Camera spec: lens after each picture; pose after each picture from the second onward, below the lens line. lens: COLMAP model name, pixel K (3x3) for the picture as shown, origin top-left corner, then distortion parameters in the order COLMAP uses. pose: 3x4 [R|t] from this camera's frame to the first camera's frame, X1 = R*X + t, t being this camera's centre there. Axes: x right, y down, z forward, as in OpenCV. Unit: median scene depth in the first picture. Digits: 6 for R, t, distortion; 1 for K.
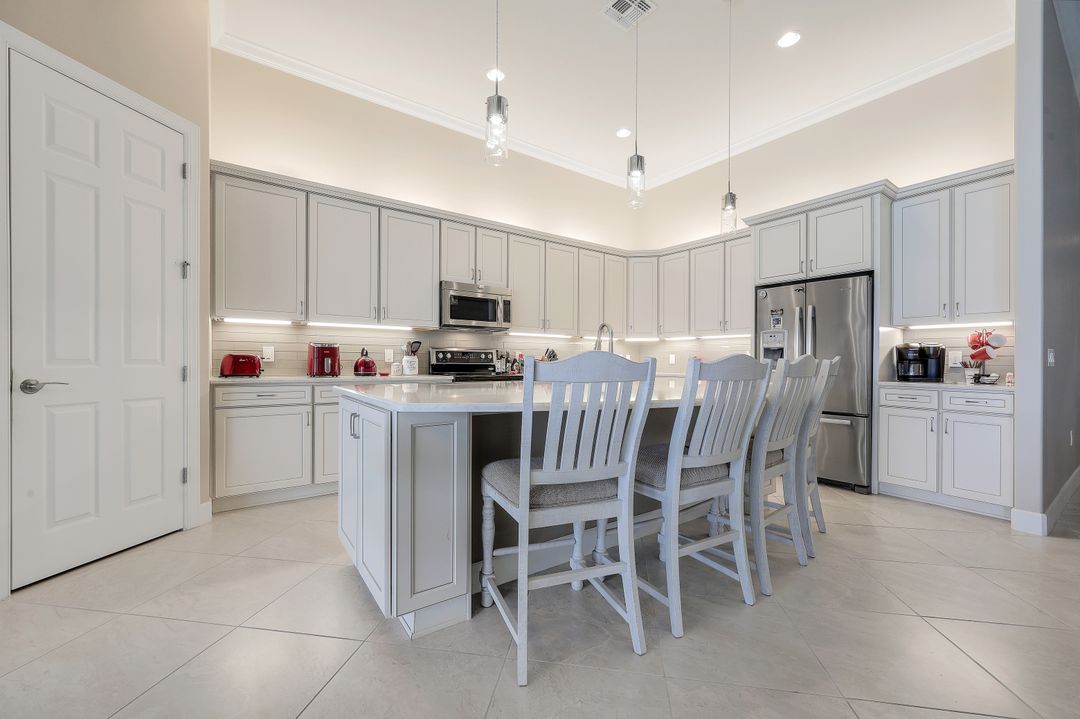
lens RADIAL K [[438.4, 0, 540.1], [0, 438.4, 364.7], [0, 0, 1]] dist [0.003949, 0.000693]
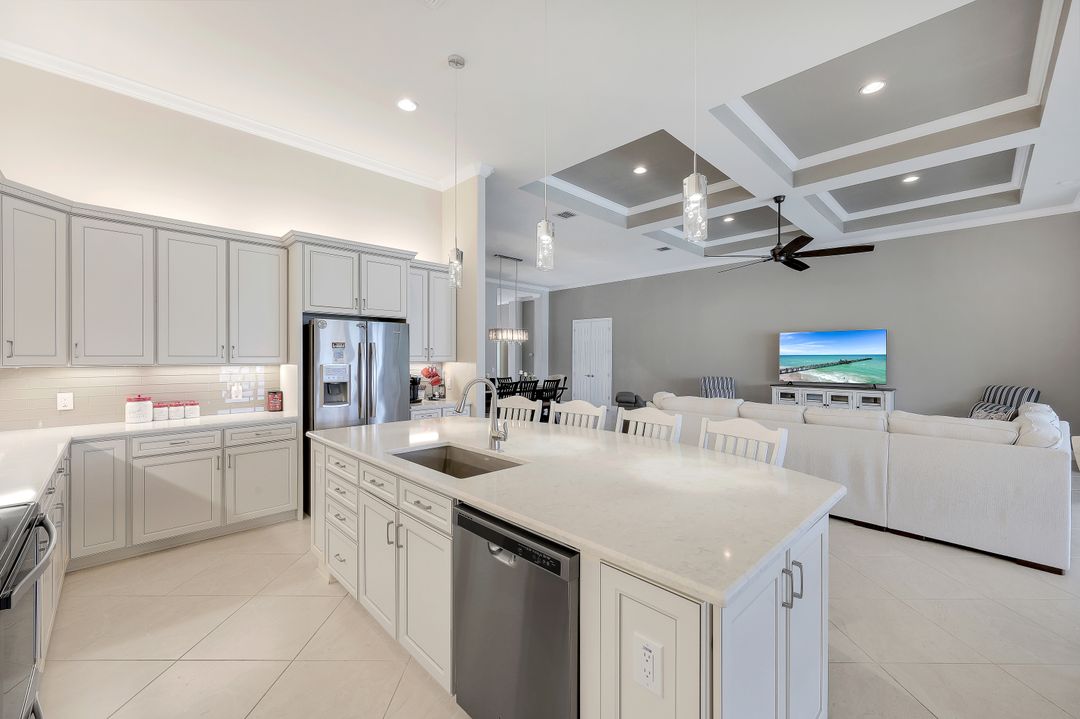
lens RADIAL K [[438.4, 0, 535.3], [0, 438.4, 359.7], [0, 0, 1]] dist [0.003949, 0.000693]
pose [[-0.142598, -0.015546, 0.989659, -0.454869], [0.006659, 0.999839, 0.016665, -0.096286], [-0.989758, 0.008967, -0.142472, 0.672135]]
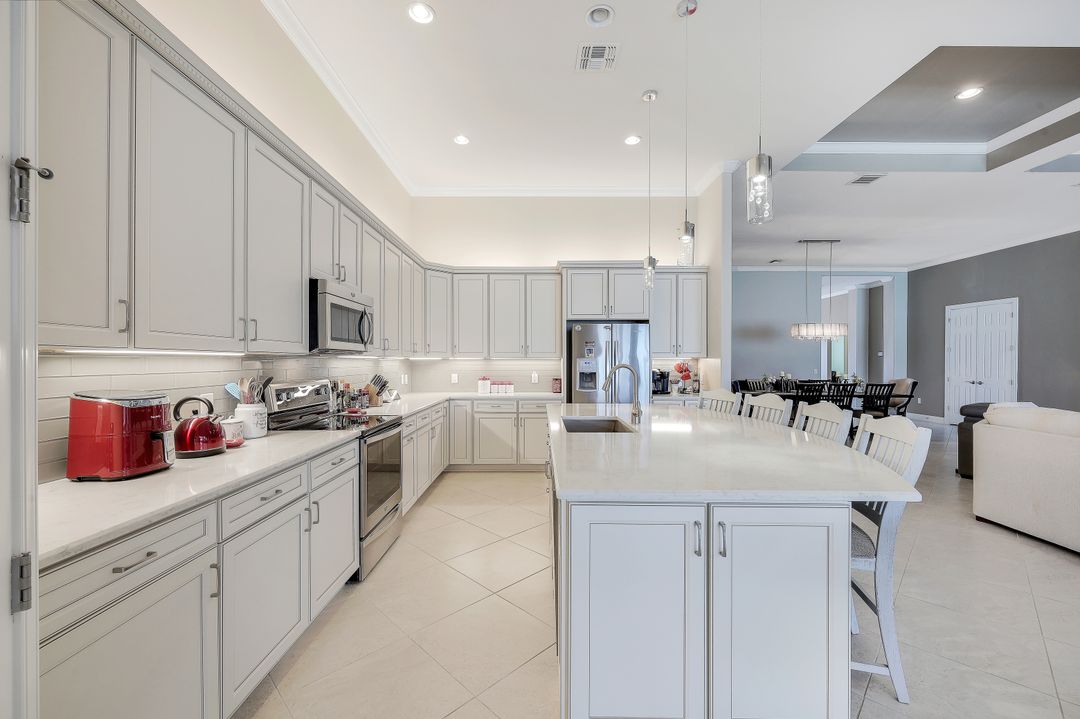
lens RADIAL K [[438.4, 0, 531.7], [0, 438.4, 361.9], [0, 0, 1]] dist [0.003949, 0.000693]
pose [[0.593213, -0.010026, 0.804983, -0.532529], [0.011277, 0.999928, 0.004144, -0.070982], [-0.804966, 0.006620, 0.593284, 0.374627]]
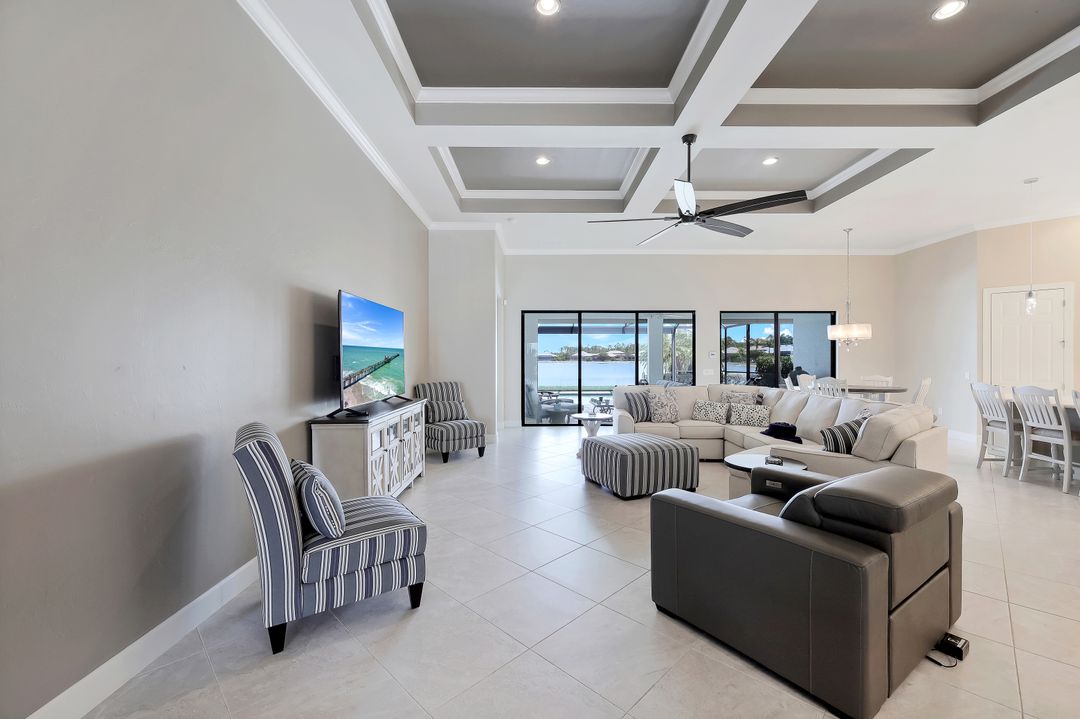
lens RADIAL K [[438.4, 0, 543.0], [0, 438.4, 357.8], [0, 0, 1]] dist [0.003949, 0.000693]
pose [[-0.583596, -0.013211, -0.811936, 1.841153], [-0.016469, 0.999855, -0.004431, -0.051330], [0.811877, 0.010785, -0.583729, 0.052653]]
